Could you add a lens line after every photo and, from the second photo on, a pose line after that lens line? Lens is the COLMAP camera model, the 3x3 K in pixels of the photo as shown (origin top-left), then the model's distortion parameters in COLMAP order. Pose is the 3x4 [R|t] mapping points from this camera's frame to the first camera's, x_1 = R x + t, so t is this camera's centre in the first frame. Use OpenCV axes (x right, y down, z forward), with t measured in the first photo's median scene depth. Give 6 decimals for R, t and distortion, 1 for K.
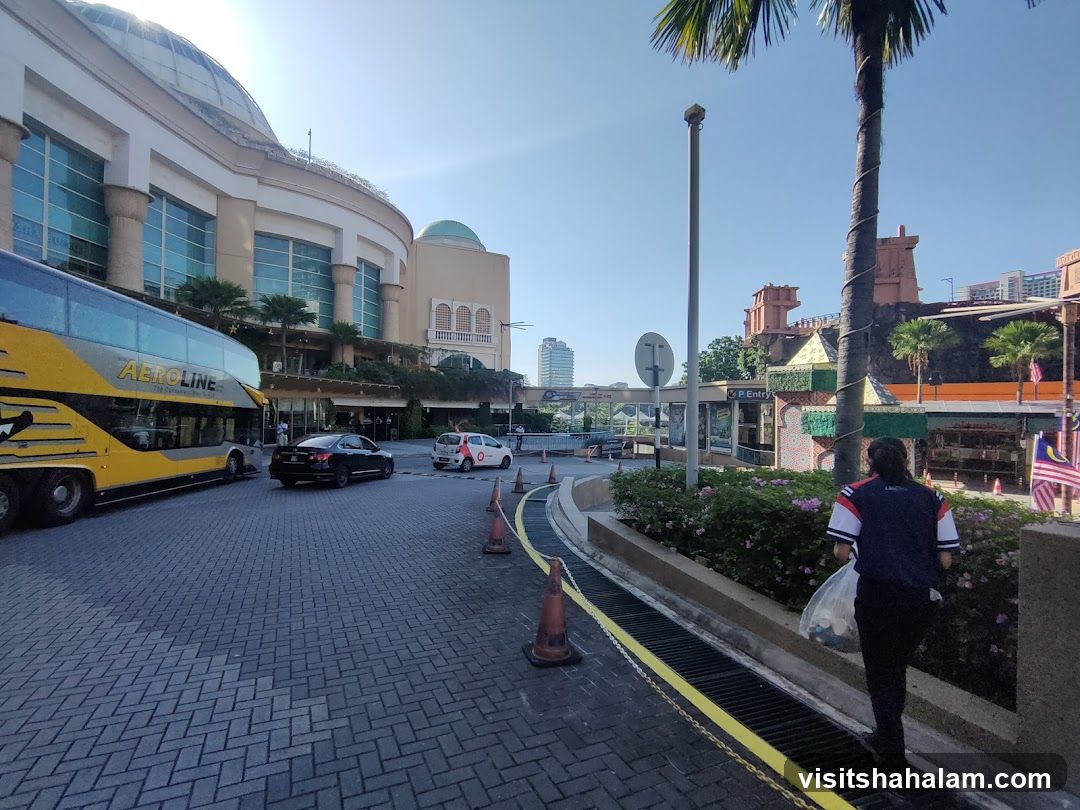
lens RADIAL K [[539.5, 0, 540.0], [0, 539.5, 405.0], [0, 0, 1]] dist [0.001856, 0.000166]
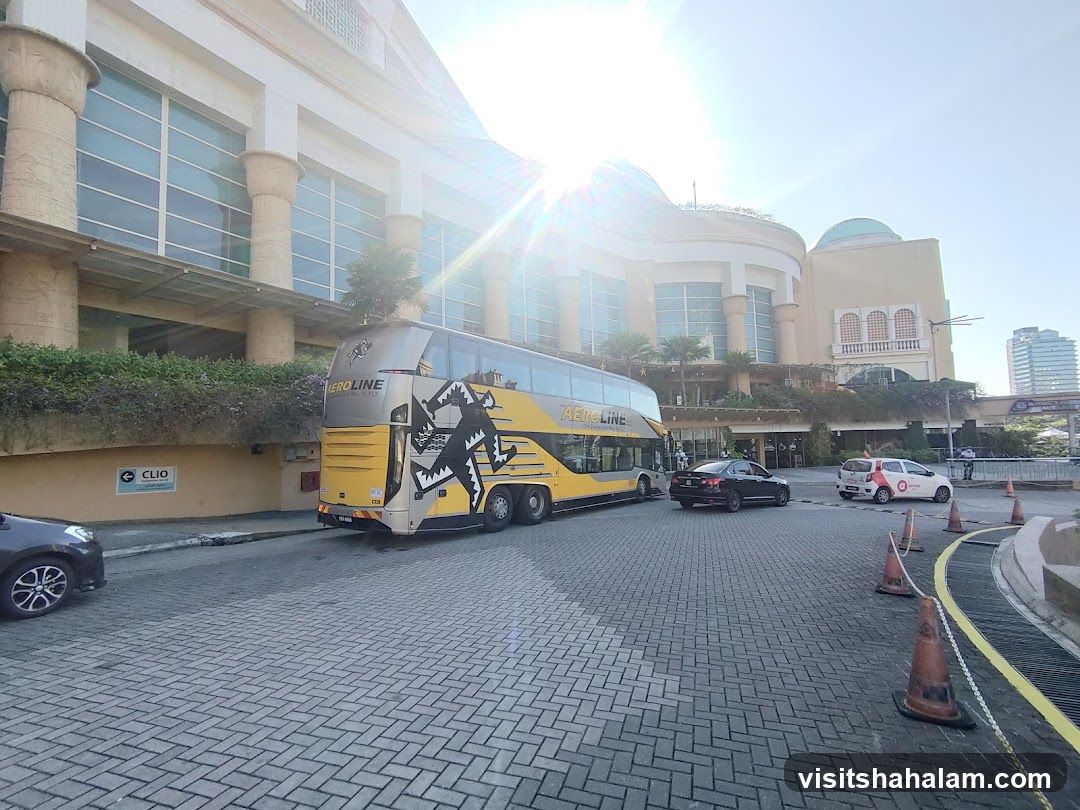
lens RADIAL K [[711.5, 0, 540.0], [0, 711.5, 405.0], [0, 0, 1]] dist [0.002624, 0.001227]
pose [[0.666565, -0.076502, -0.741511, 0.379837], [0.041014, 0.996977, -0.065990, 0.021444], [0.744318, 0.013574, 0.667687, -0.177550]]
